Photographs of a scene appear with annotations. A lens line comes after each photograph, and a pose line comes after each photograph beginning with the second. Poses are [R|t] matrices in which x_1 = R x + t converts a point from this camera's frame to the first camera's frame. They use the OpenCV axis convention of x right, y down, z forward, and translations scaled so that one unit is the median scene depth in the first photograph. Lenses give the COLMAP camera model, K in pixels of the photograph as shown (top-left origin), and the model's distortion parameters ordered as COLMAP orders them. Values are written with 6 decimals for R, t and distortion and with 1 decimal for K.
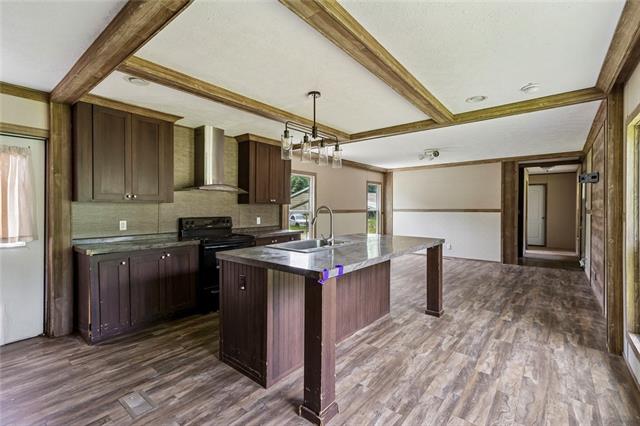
lens RADIAL K [[290.7, 0, 320.0], [0, 290.7, 213.0], [0, 0, 1]] dist [-0.001107, 0.000171]
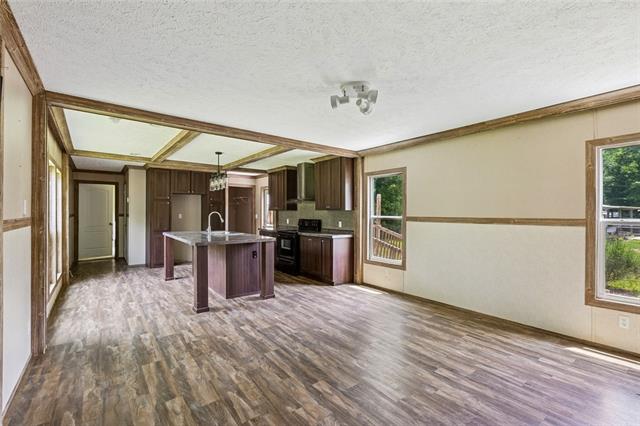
lens RADIAL K [[302.0, 0, 316.3], [0, 302.0, 215.4], [0, 0, 1]] dist [0.001227, -0.000008]
pose [[-0.254926, 0.009973, -0.966909, 1.524920], [-0.019285, 0.999695, 0.015396, -0.040277], [0.966768, 0.022572, -0.254656, 1.880993]]
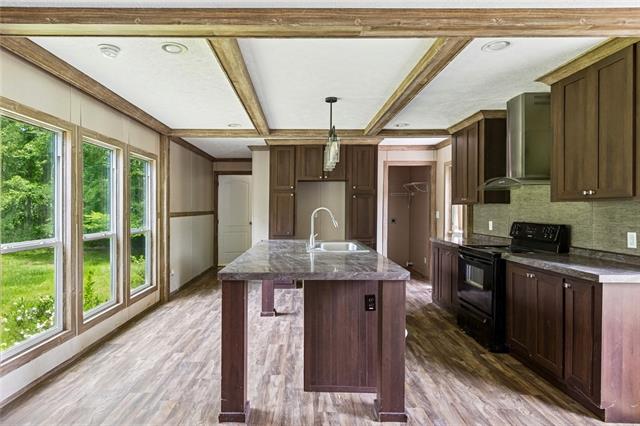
lens RADIAL K [[374.0, 0, 288.0], [0, 374.0, 214.3], [0, 0, 1]] dist [0.000464, 0.000125]
pose [[-0.802216, 0.014397, -0.596861, 0.790031], [-0.005356, 0.999495, 0.031307, -0.038357], [0.597010, 0.028312, -0.801734, 1.757926]]
